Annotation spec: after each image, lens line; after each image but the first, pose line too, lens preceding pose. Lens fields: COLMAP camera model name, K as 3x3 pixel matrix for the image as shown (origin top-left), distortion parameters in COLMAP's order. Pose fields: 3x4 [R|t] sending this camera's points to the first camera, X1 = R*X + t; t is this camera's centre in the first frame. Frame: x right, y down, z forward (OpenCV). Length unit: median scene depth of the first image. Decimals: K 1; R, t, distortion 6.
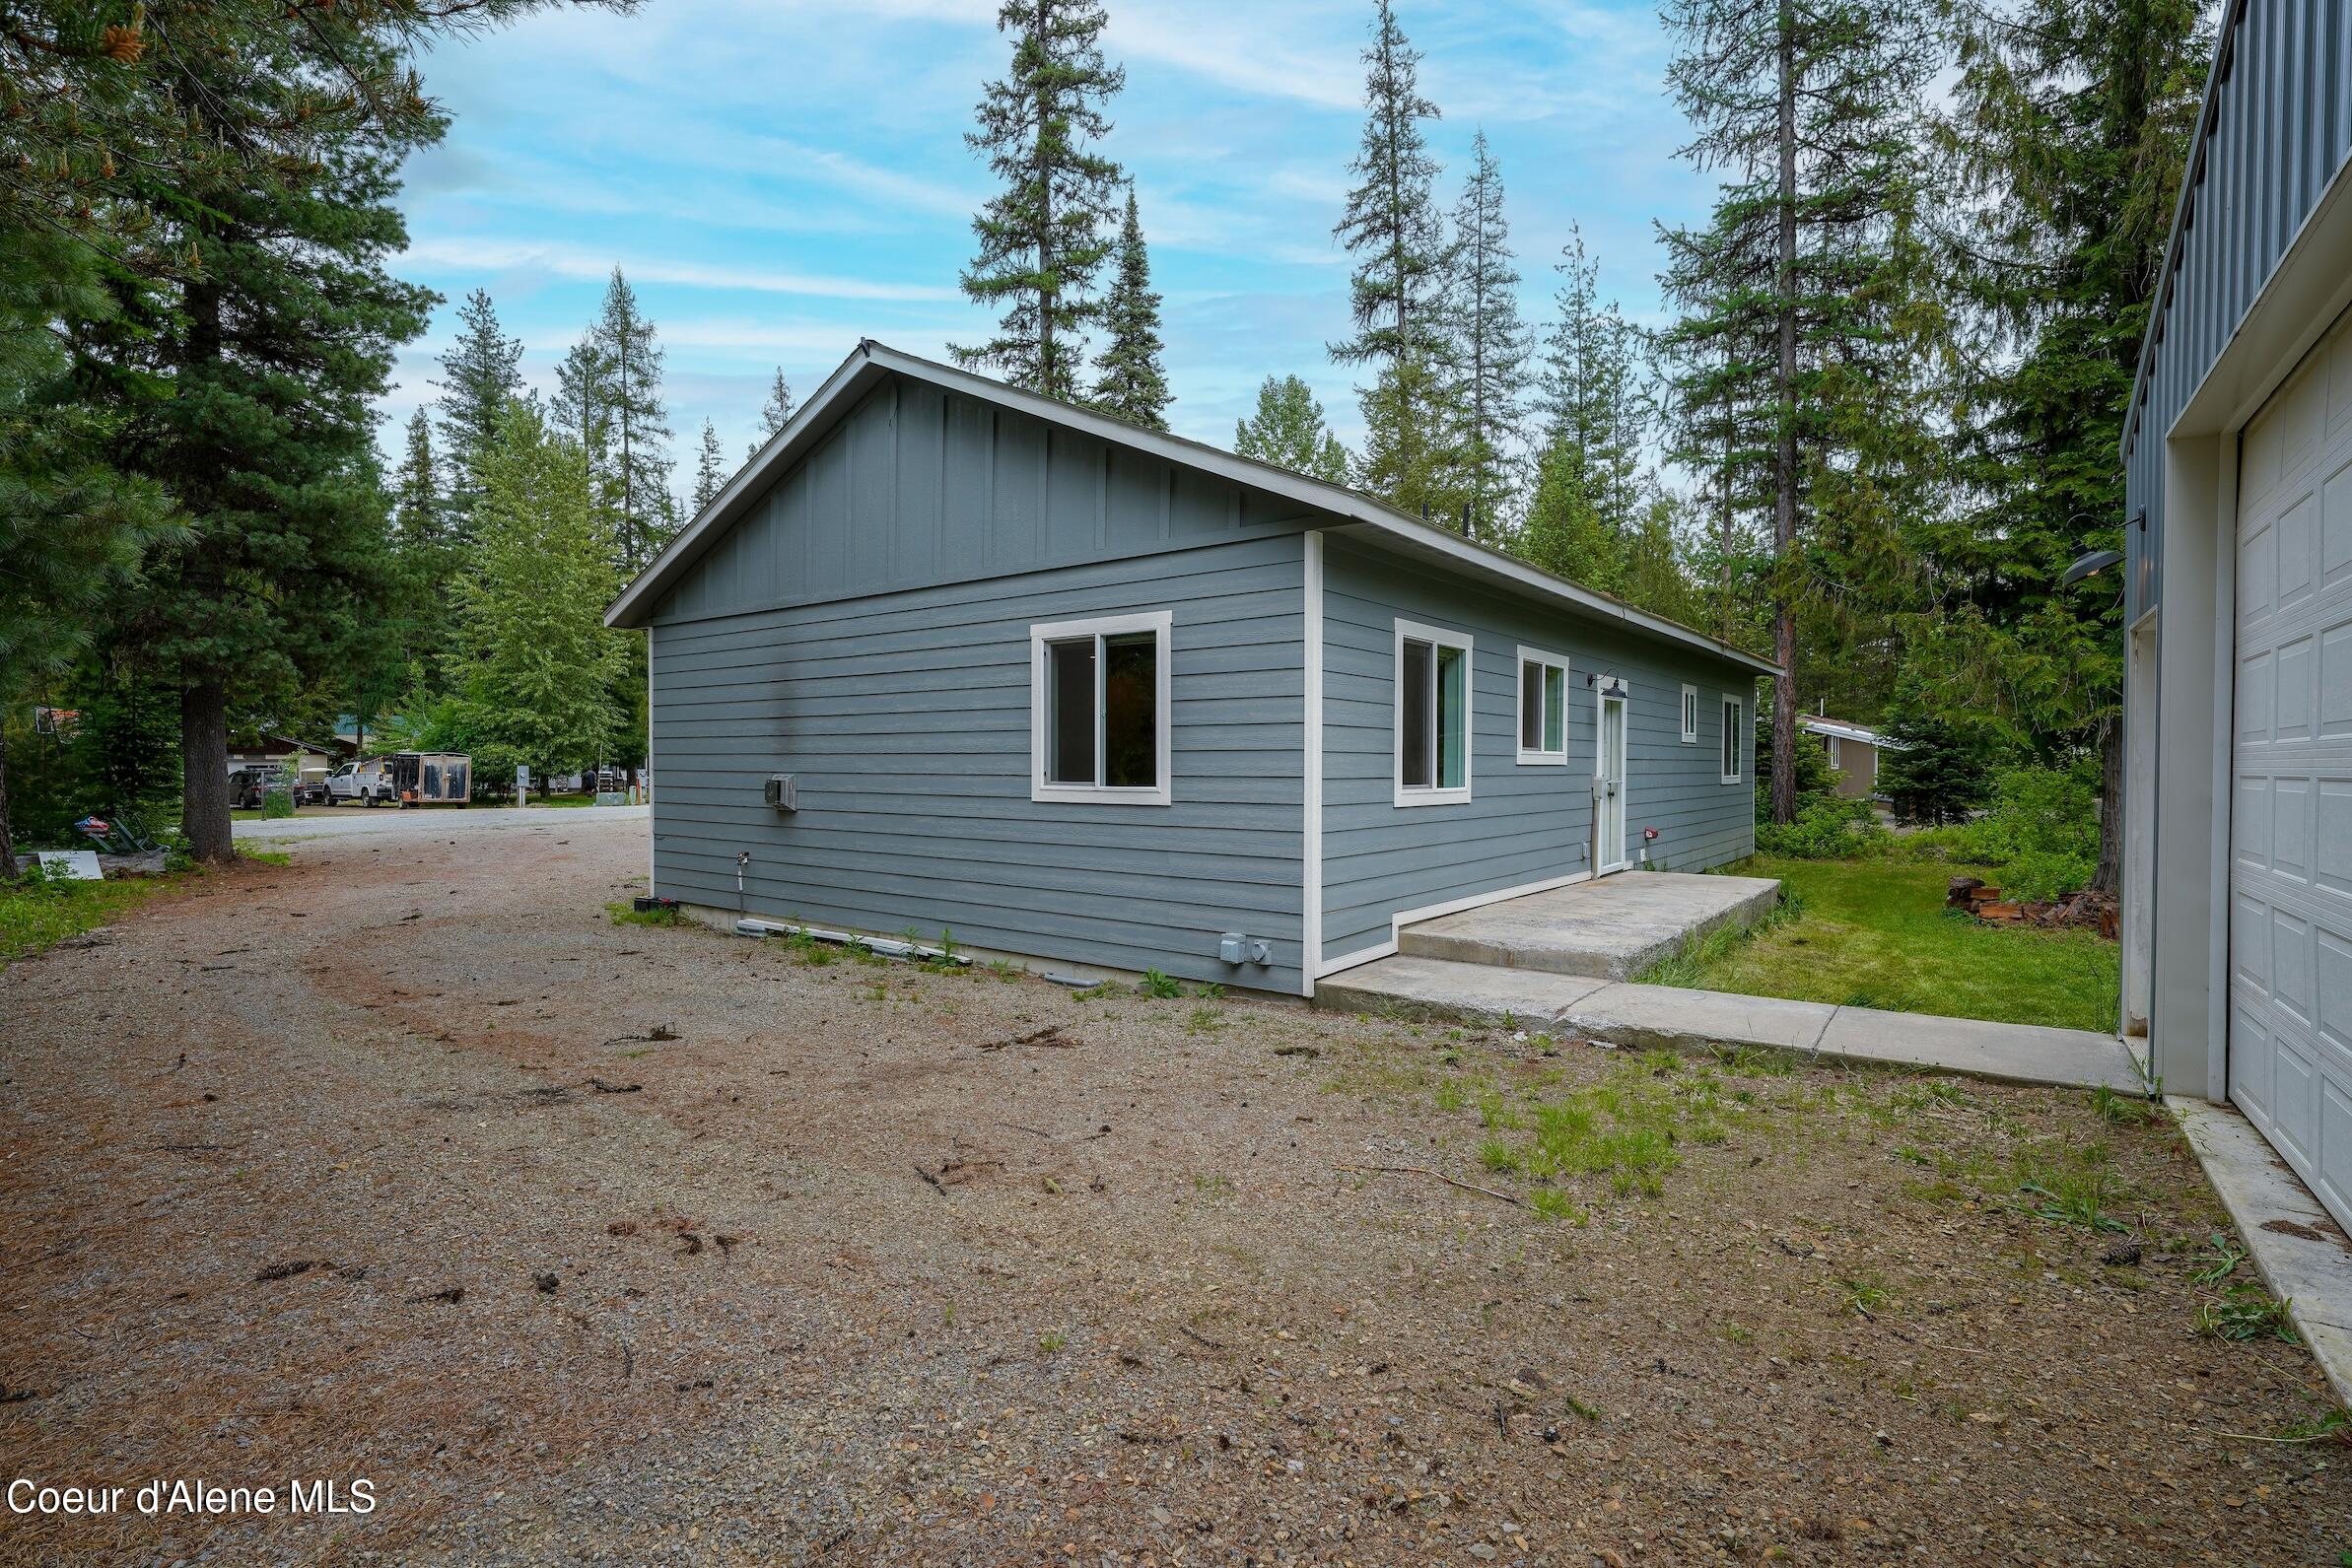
lens RADIAL K [[1154.5, 0, 1186.1], [0, 1154.5, 777.3], [0, 0, 1]] dist [0.005179, 0.000434]
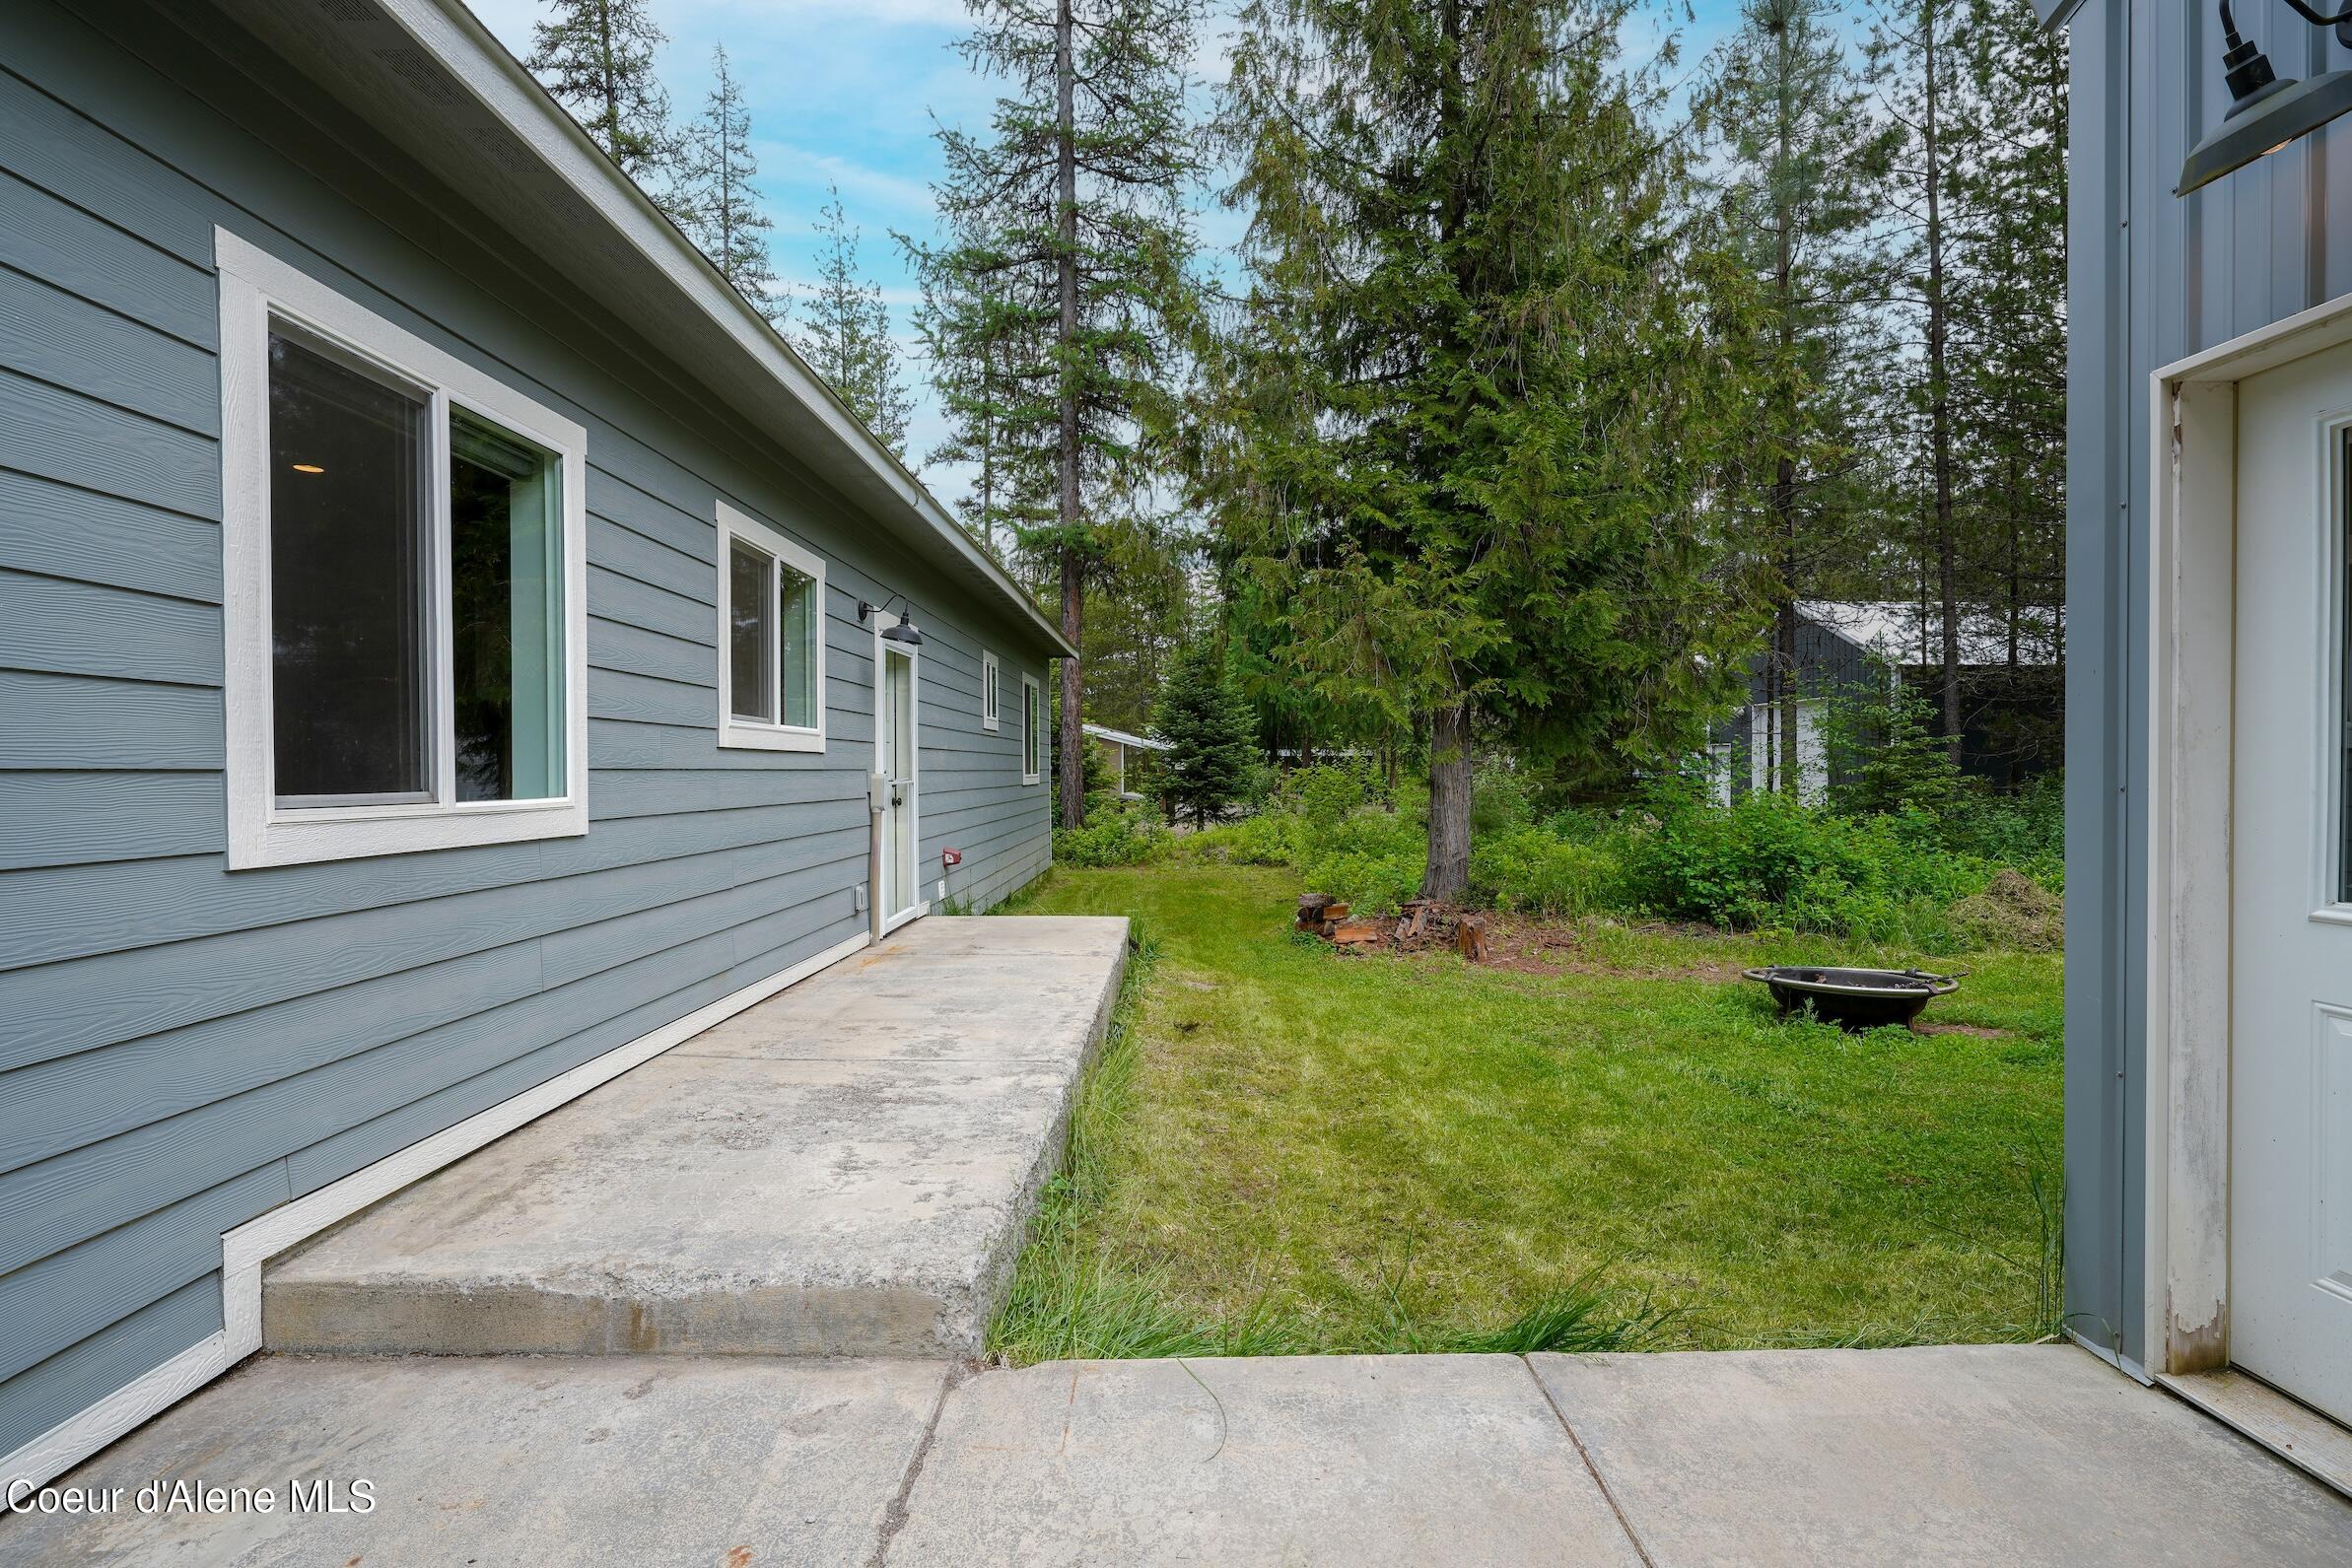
lens RADIAL K [[1154.5, 0, 1186.1], [0, 1154.5, 777.3], [0, 0, 1]] dist [0.005179, 0.000434]
pose [[0.818564, -0.012874, 0.574271, 0.074521], [0.016133, 0.999870, -0.000581, 0.002159], [-0.574189, 0.009740, 0.818665, 0.217559]]
